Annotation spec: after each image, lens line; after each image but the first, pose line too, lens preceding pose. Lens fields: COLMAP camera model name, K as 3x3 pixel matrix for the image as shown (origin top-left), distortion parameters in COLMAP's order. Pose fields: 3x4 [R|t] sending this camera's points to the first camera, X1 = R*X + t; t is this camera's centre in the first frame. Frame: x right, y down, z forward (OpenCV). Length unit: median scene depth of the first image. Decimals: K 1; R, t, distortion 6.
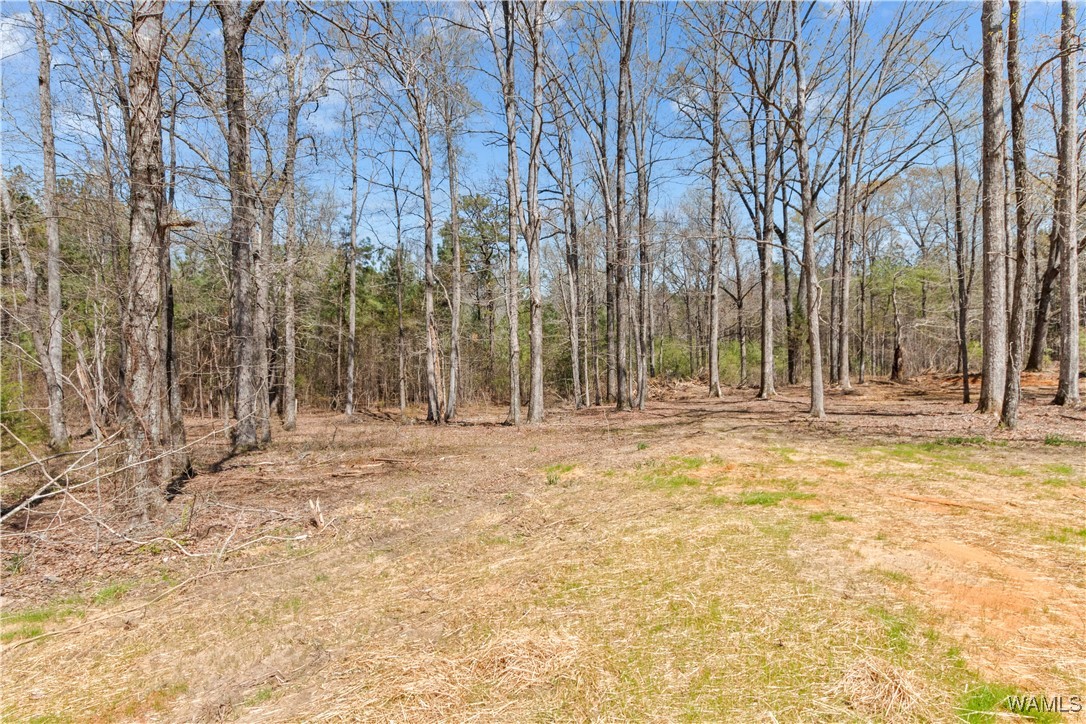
lens RADIAL K [[521.4, 0, 545.8], [0, 521.4, 347.6], [0, 0, 1]] dist [0.002292, 0.000231]
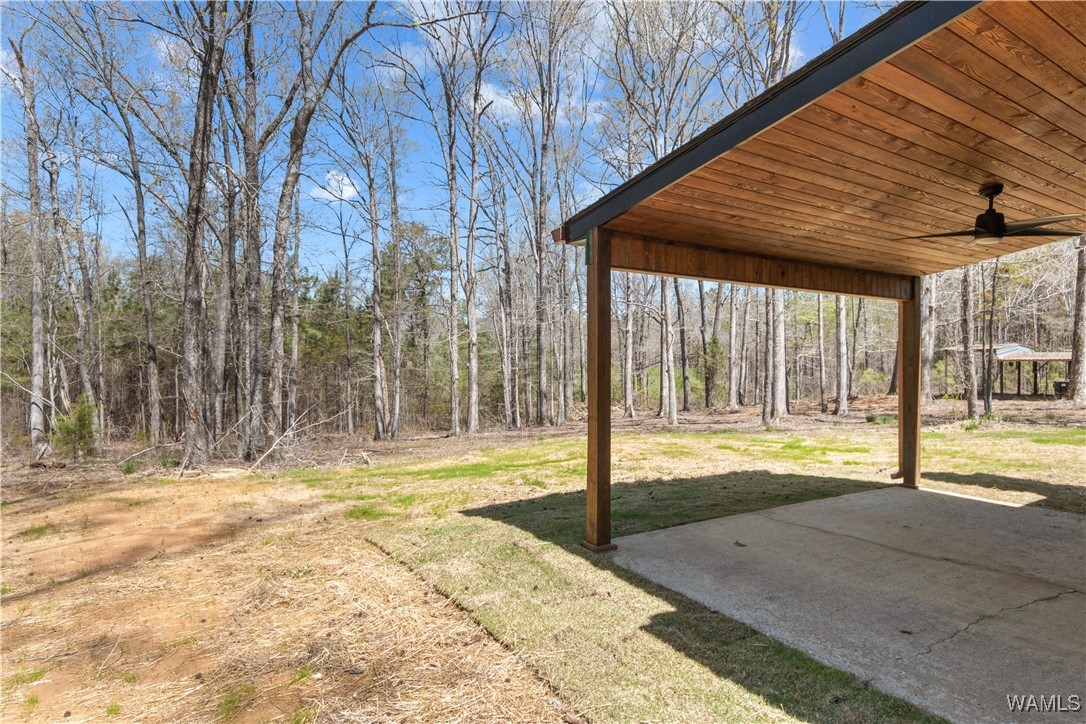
lens RADIAL K [[623.1, 0, 579.9], [0, 623.1, 363.6], [0, 0, 1]] dist [0.002480, 0.001287]
pose [[0.987754, 0.001433, 0.156010, 0.001321], [0.000843, 0.999894, -0.014519, -0.005330], [-0.156014, 0.014473, 0.987649, -0.363780]]
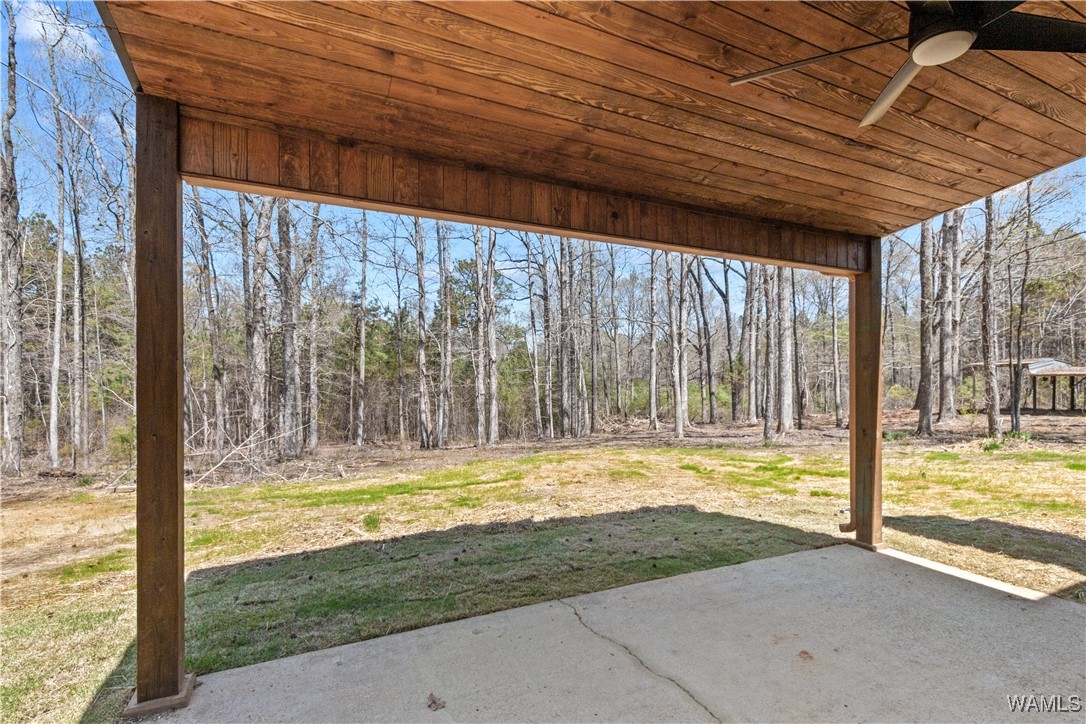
lens RADIAL K [[523.3, 0, 570.5], [0, 523.3, 384.4], [0, 0, 1]] dist [-0.002337, -0.000712]
pose [[0.999783, -0.002255, 0.020699, 0.102840], [0.002470, 0.999943, -0.010379, -0.001859], [-0.020674, 0.010428, 0.999732, -0.263497]]
